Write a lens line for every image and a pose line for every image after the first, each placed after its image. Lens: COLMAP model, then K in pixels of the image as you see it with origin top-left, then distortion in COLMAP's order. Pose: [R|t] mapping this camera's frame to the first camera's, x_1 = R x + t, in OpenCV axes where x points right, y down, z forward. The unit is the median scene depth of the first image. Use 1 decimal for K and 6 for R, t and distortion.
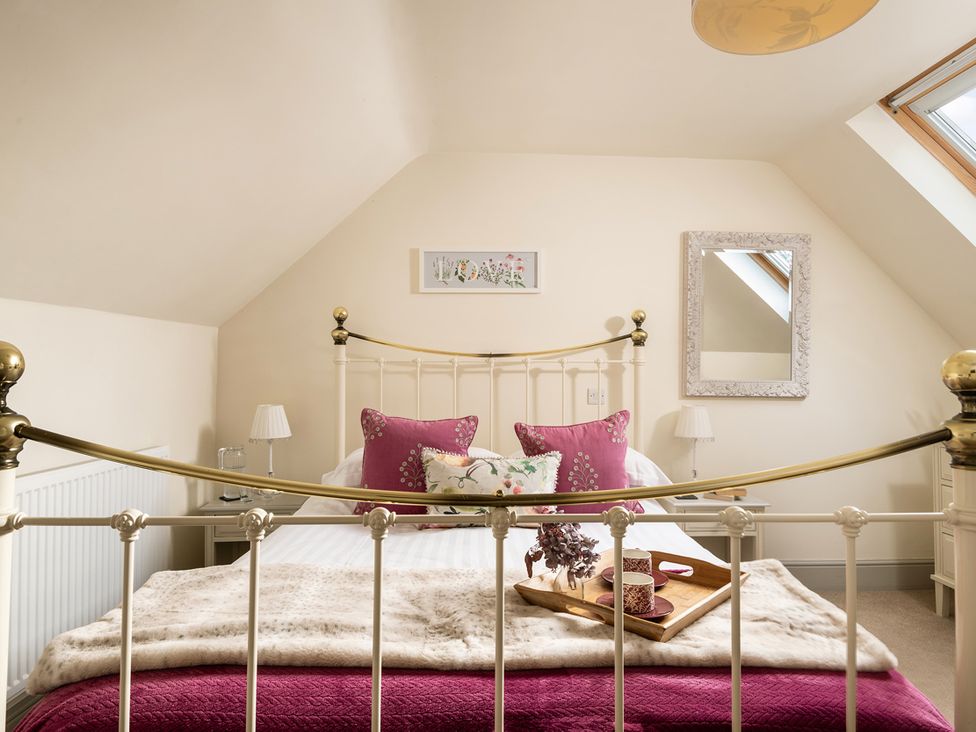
lens RADIAL K [[584.9, 0, 488.2], [0, 584.9, 362.7], [0, 0, 1]] dist [0.008594, -0.004210]
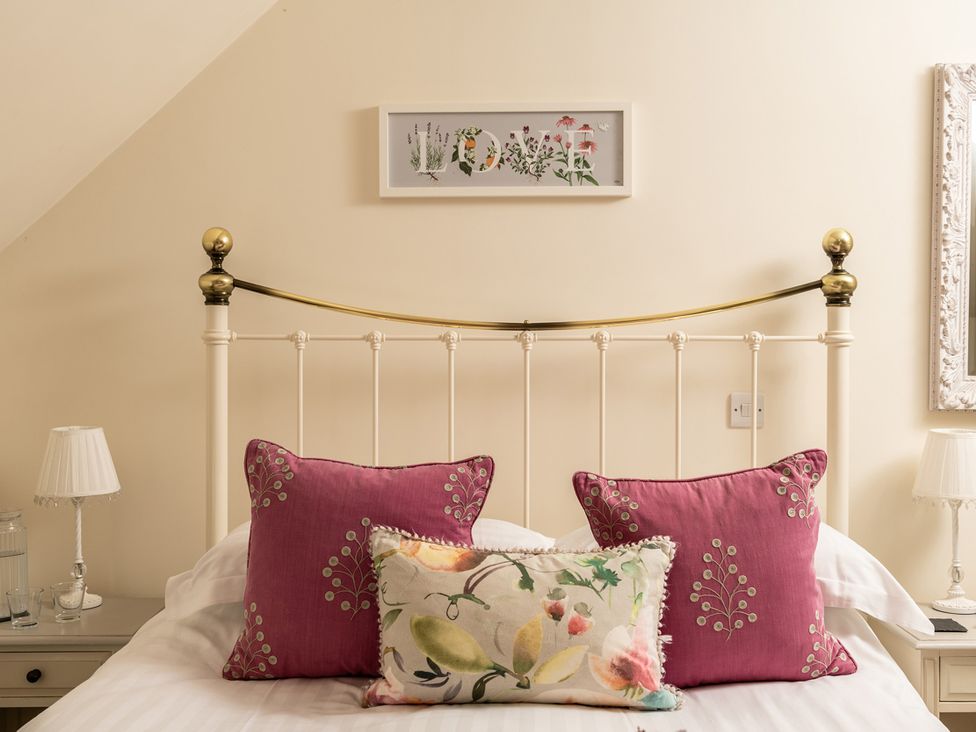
lens RADIAL K [[1033.3, 0, 491.5], [0, 1033.3, 343.0], [0, 0, 1]] dist [-0.011135, 0.000000]
pose [[0.998961, -0.000350, -0.045573, 0.016218], [0.000528, 0.999992, 0.003892, -0.002175], [0.045571, -0.003912, 0.998953, 0.163778]]
